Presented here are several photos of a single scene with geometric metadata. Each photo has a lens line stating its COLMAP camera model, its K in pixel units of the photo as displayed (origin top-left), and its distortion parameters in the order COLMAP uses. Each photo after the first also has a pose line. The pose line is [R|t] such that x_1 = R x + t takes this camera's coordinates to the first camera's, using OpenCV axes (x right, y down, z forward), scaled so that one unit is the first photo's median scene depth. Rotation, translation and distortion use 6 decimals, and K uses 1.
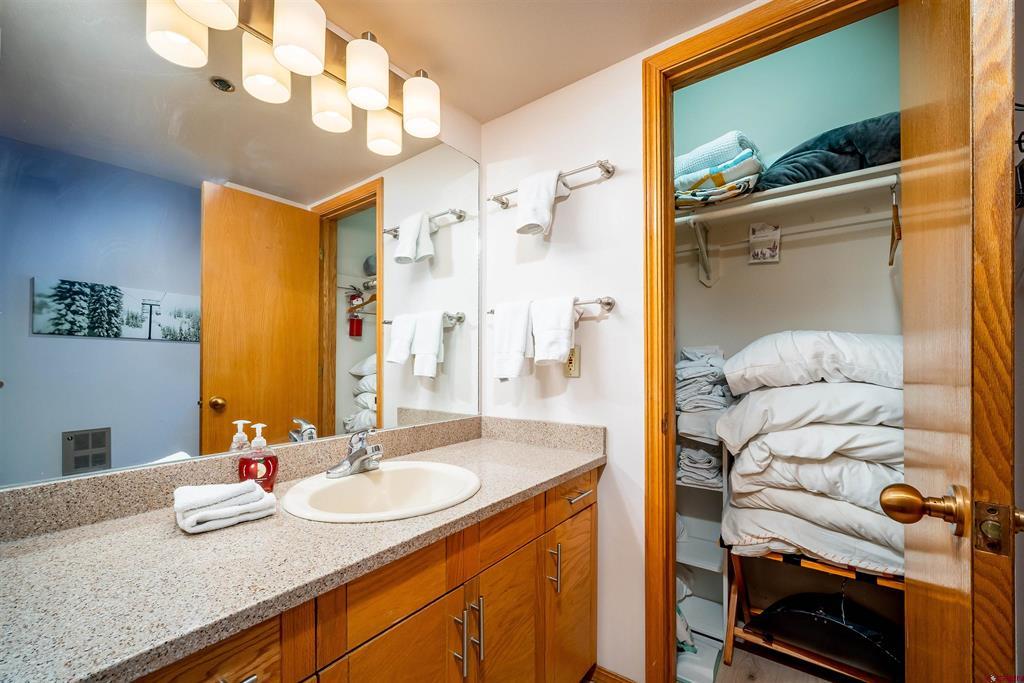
lens RADIAL K [[417.5, 0, 535.4], [0, 417.5, 365.2], [0, 0, 1]] dist [-0.001179, -0.002191]
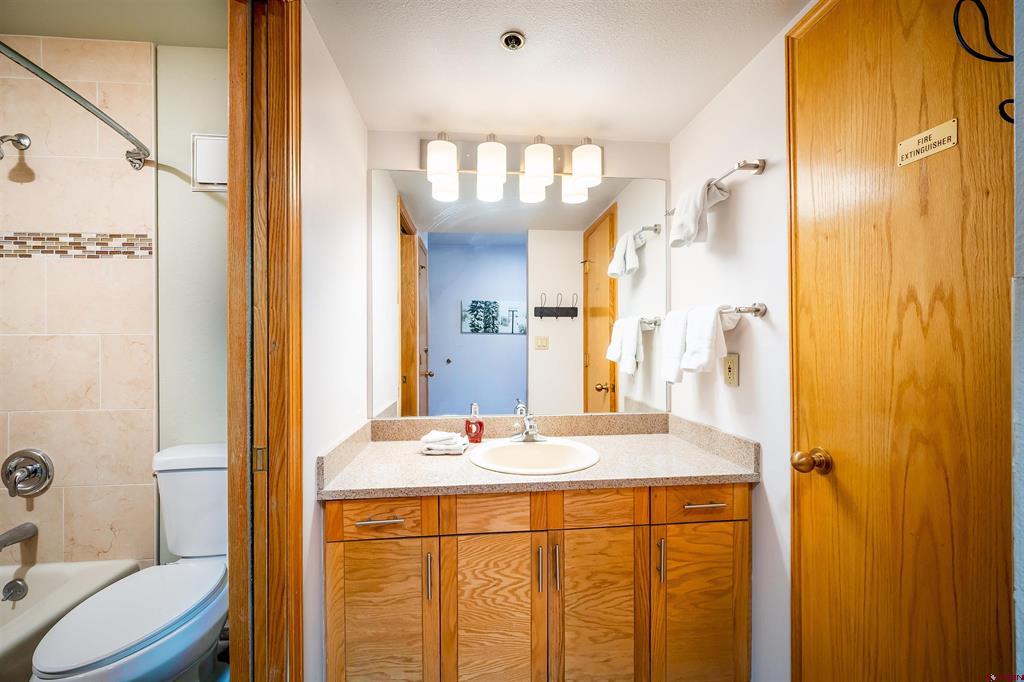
lens RADIAL K [[417.5, 0, 514.7], [0, 417.5, 339.0], [0, 0, 1]] dist [-0.001179, -0.002191]
pose [[0.668891, -0.002886, -0.743355, 0.392626], [-0.005545, 0.999945, -0.008872, -0.056311], [0.743340, 0.010056, 0.668839, -0.017584]]
